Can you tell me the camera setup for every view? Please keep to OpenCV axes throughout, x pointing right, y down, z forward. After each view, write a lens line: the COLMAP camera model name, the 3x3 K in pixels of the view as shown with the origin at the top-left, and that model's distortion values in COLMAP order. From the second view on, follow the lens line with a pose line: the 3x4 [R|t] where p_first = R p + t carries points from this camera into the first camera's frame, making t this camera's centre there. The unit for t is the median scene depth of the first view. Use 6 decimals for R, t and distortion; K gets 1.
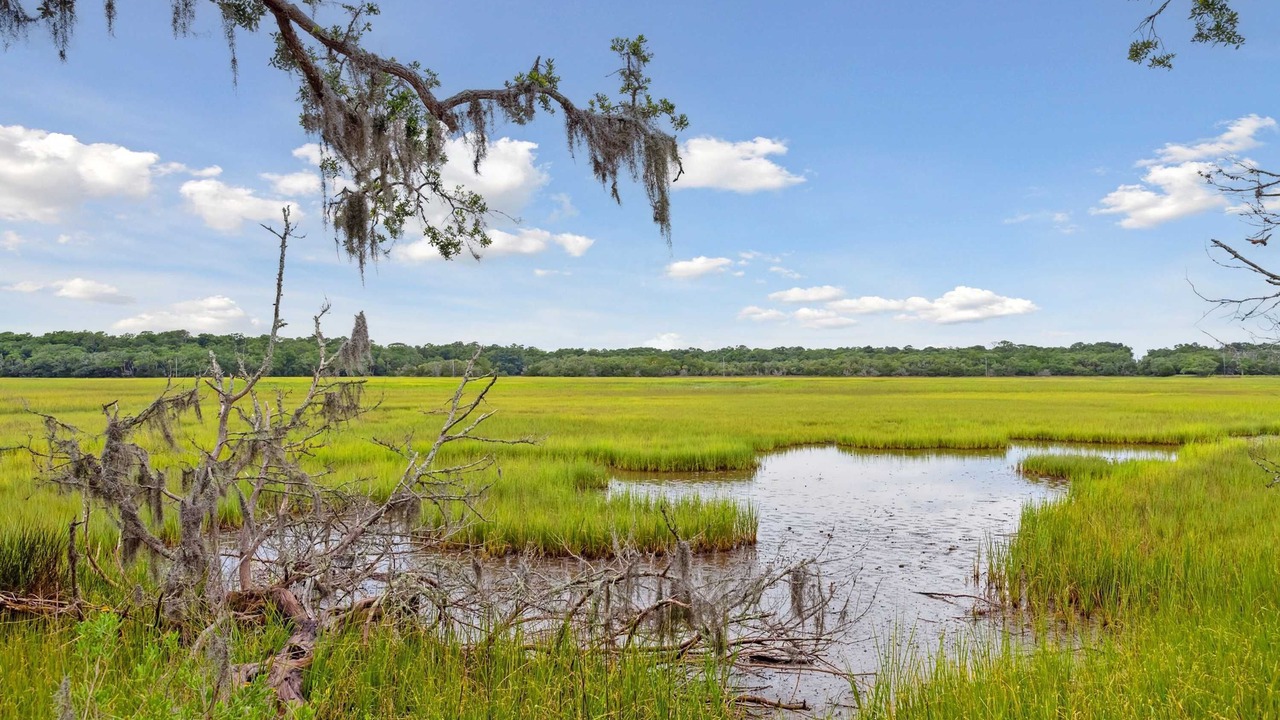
lens RADIAL K [[1065.6, 0, 683.7], [0, 1065.6, 356.5], [0, 0, 1]] dist [0.002198, 0.005591]
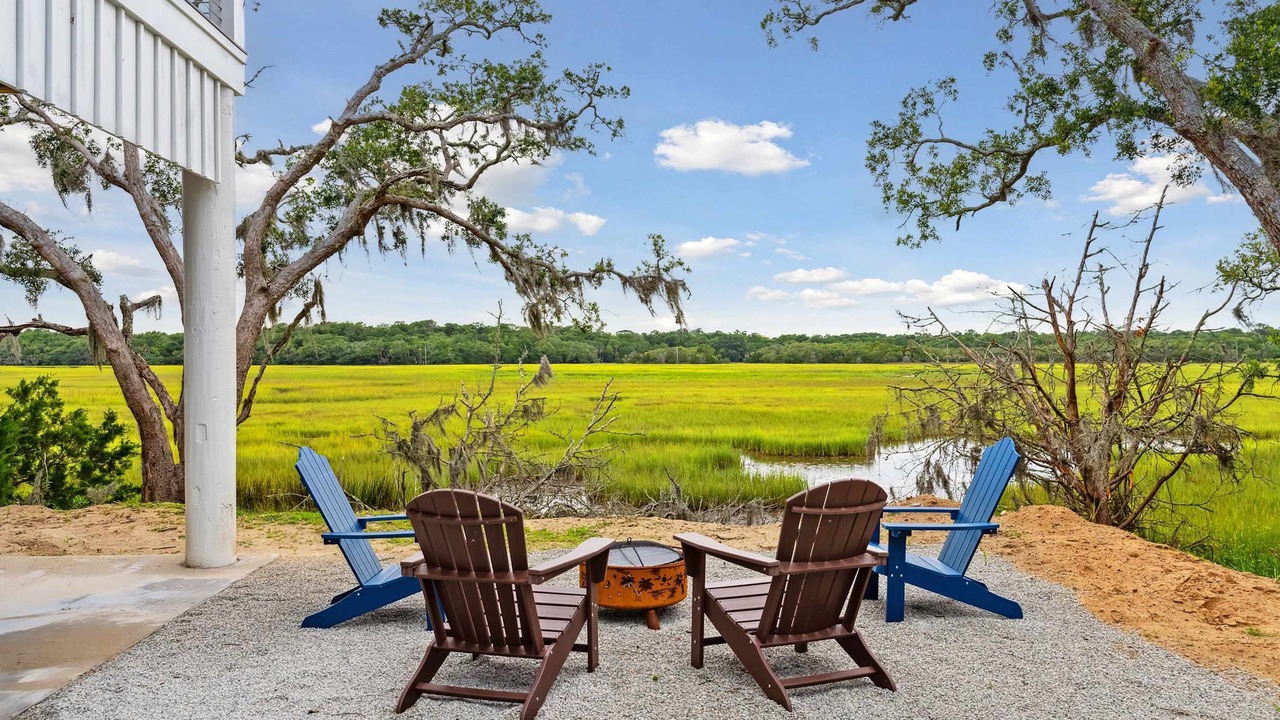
lens RADIAL K [[1080.1, 0, 637.5], [0, 1080.1, 383.2], [0, 0, 1]] dist [0.018406, 0.001410]
pose [[0.968639, -0.001705, -0.248466, 0.263542], [0.011161, 0.999266, 0.036655, -0.059584], [0.248221, -0.038279, 0.967947, -0.615097]]
